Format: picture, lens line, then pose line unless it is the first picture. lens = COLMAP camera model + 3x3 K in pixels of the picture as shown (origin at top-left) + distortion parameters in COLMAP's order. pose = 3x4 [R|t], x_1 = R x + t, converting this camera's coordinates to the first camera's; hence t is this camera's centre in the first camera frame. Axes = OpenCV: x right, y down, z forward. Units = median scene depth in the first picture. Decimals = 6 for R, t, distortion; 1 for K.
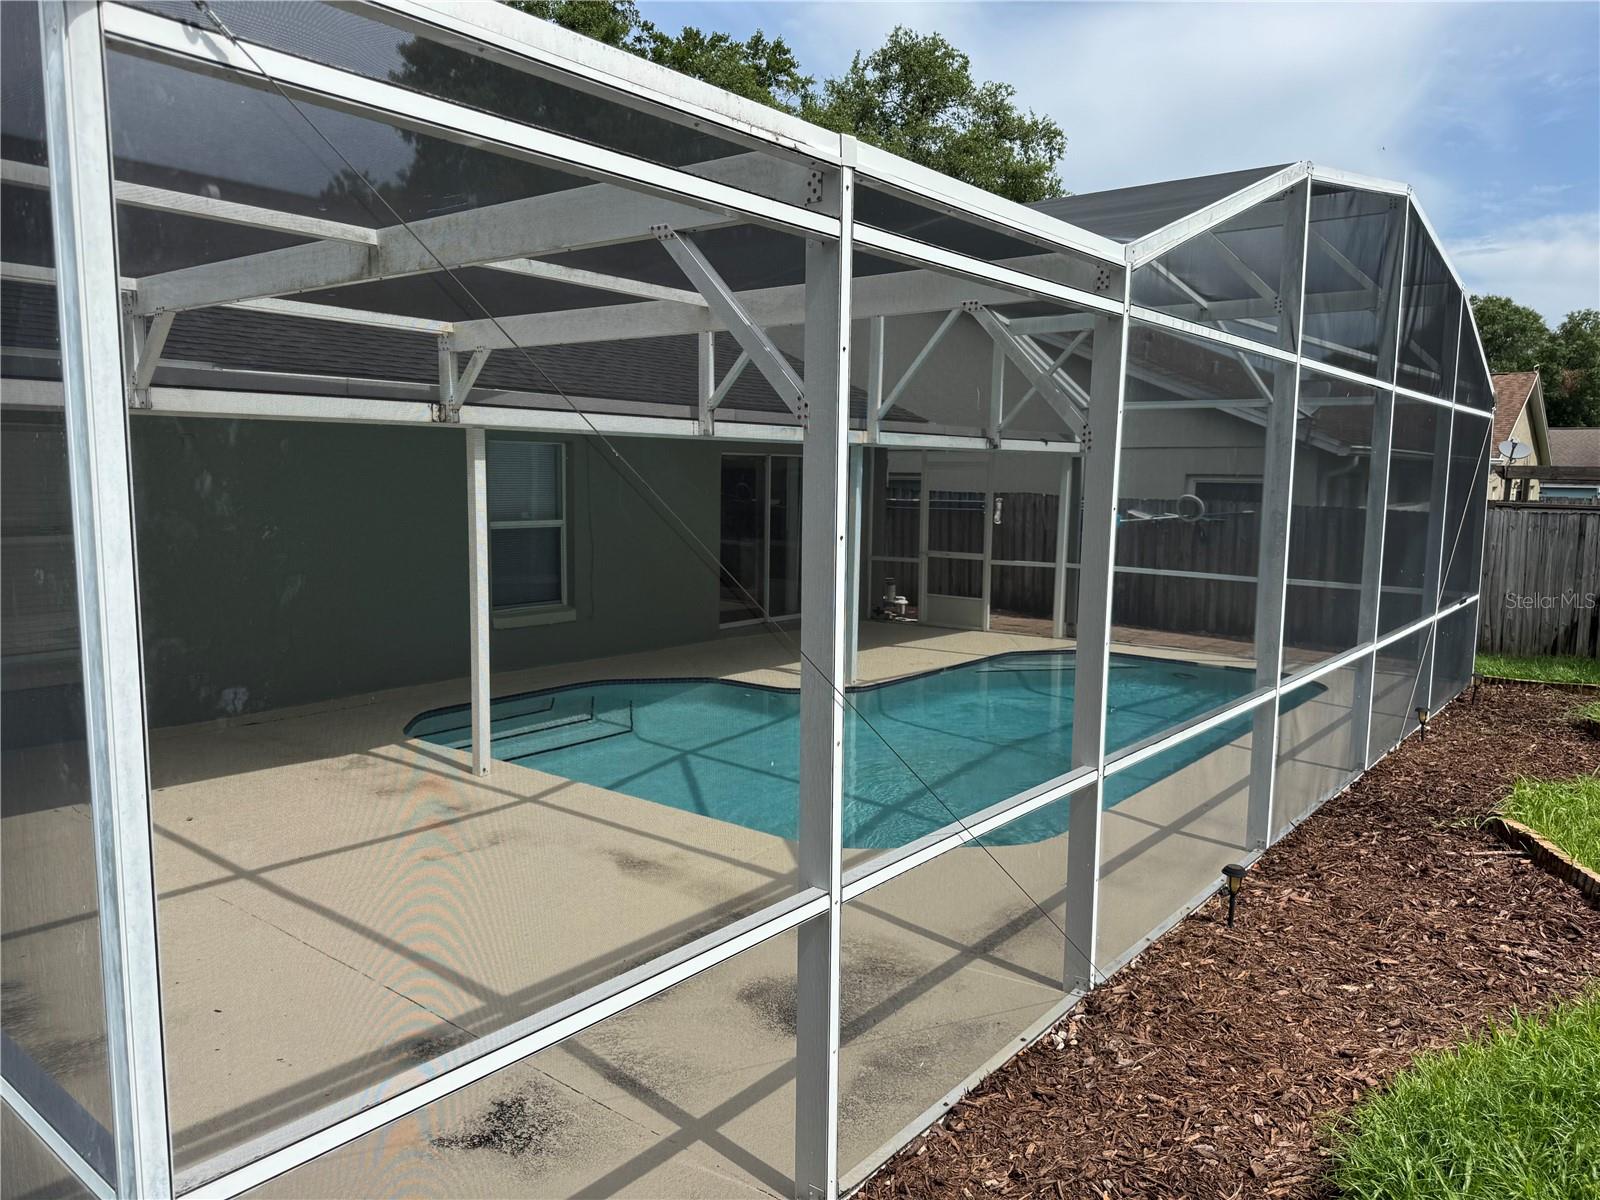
lens RADIAL K [[1133.5, 0, 780.7], [0, 1133.5, 613.9], [0, 0, 1]] dist [-0.005484, 0.003981]
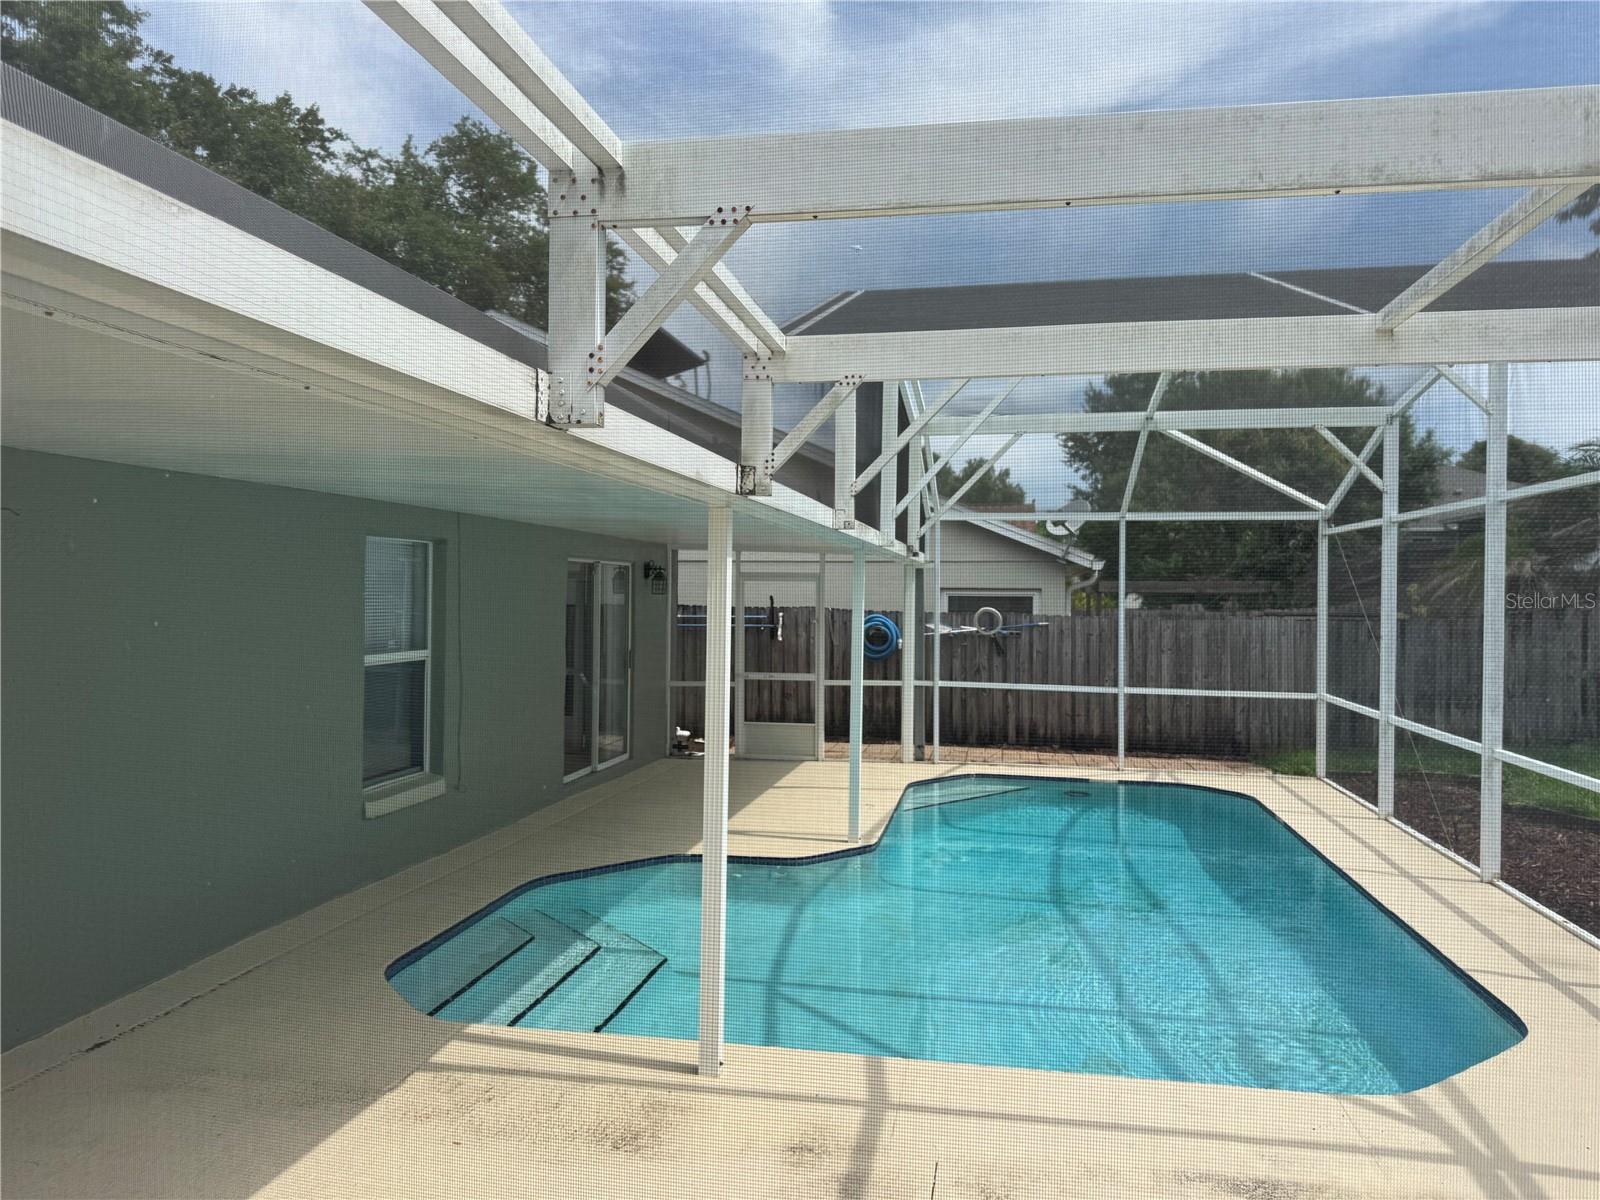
lens RADIAL K [[1133.5, 0, 804.2], [0, 1133.5, 605.0], [0, 0, 1]] dist [-0.005484, 0.003981]
pose [[0.876507, -0.007988, 0.481323, -0.256060], [0.059767, 0.993932, -0.092343, -0.024649], [-0.477664, 0.109707, 0.871666, 0.207781]]
